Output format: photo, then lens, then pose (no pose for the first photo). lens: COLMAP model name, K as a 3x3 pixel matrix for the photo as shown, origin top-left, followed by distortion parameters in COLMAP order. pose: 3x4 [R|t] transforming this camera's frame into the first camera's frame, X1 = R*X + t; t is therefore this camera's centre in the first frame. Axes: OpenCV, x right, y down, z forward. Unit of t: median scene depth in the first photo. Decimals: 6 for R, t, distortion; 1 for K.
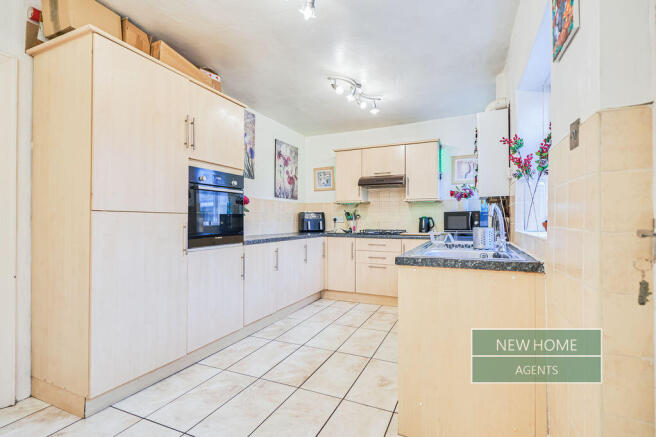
lens RADIAL K [[311.8, 0, 328.0], [0, 311.8, 218.5], [0, 0, 1]] dist [-0.000282, 0.000006]
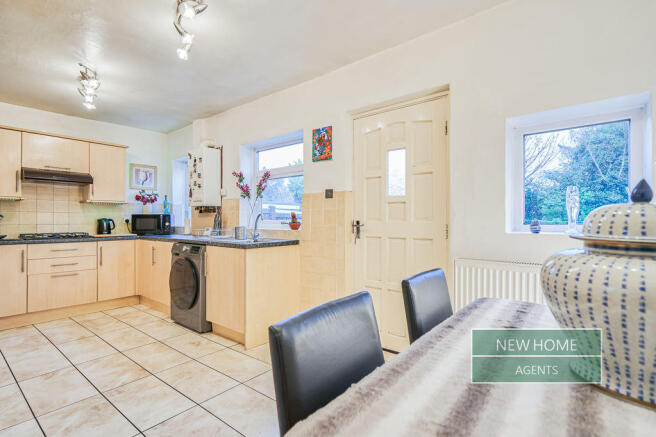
lens RADIAL K [[311.8, 0, 328.0], [0, 311.8, 218.5], [0, 0, 1]] dist [-0.000282, 0.000006]
pose [[0.252291, 0.007605, 0.967621, -0.515331], [-0.004800, 0.999967, -0.006607, -0.002573], [-0.967639, -0.002977, 0.252319, 0.061790]]
